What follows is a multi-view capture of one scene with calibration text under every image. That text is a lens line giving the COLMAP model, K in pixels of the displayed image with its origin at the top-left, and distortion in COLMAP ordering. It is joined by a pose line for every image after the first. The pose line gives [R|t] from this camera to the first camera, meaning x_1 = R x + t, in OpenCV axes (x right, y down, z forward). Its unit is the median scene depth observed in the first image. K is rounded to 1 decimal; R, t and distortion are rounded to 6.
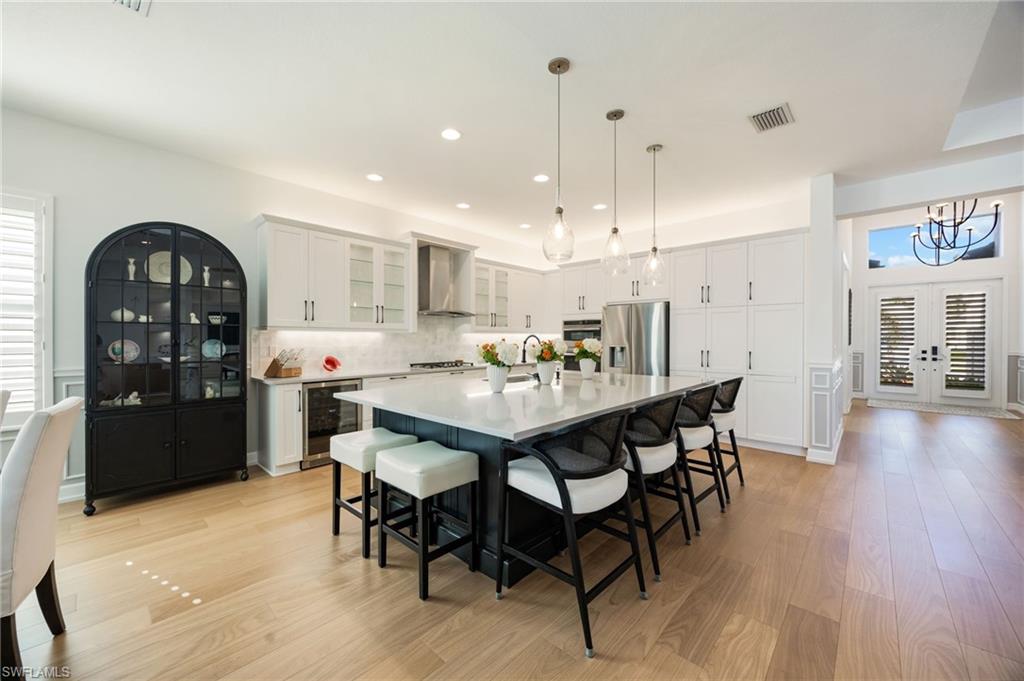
lens RADIAL K [[391.1, 0, 507.7], [0, 391.1, 341.6], [0, 0, 1]] dist [0.003590, 0.000132]
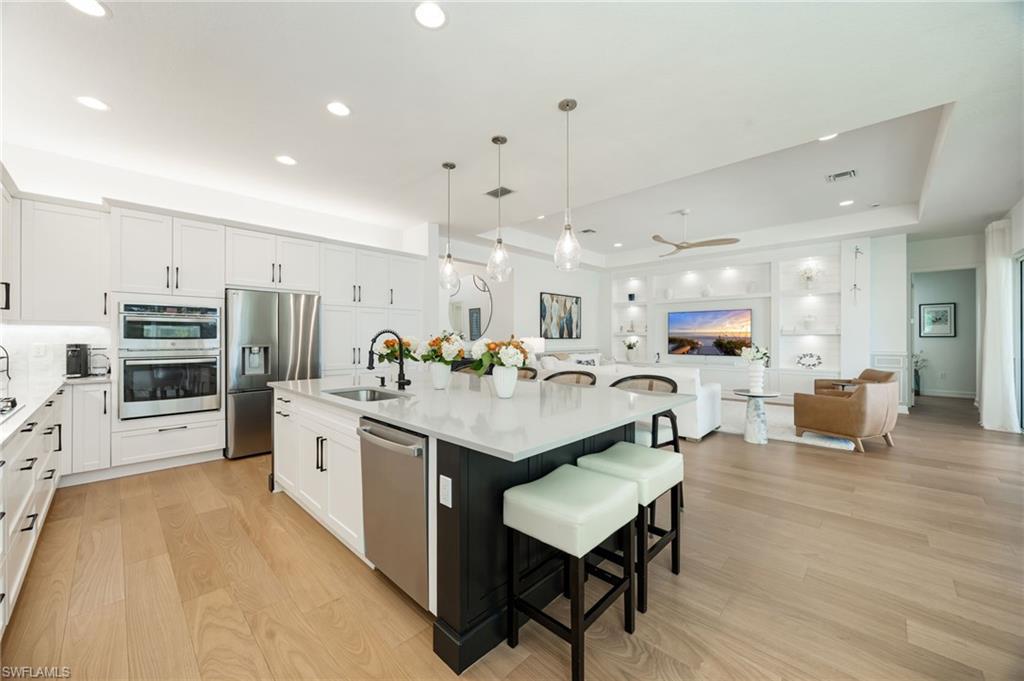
lens RADIAL K [[391.1, 0, 512.6], [0, 391.1, 340.1], [0, 0, 1]] dist [0.003590, 0.000132]
pose [[0.021941, -0.004380, 0.999750, -0.435023], [0.005466, 0.999976, 0.004261, -0.000432], [-0.999744, 0.005371, 0.021964, 0.476338]]
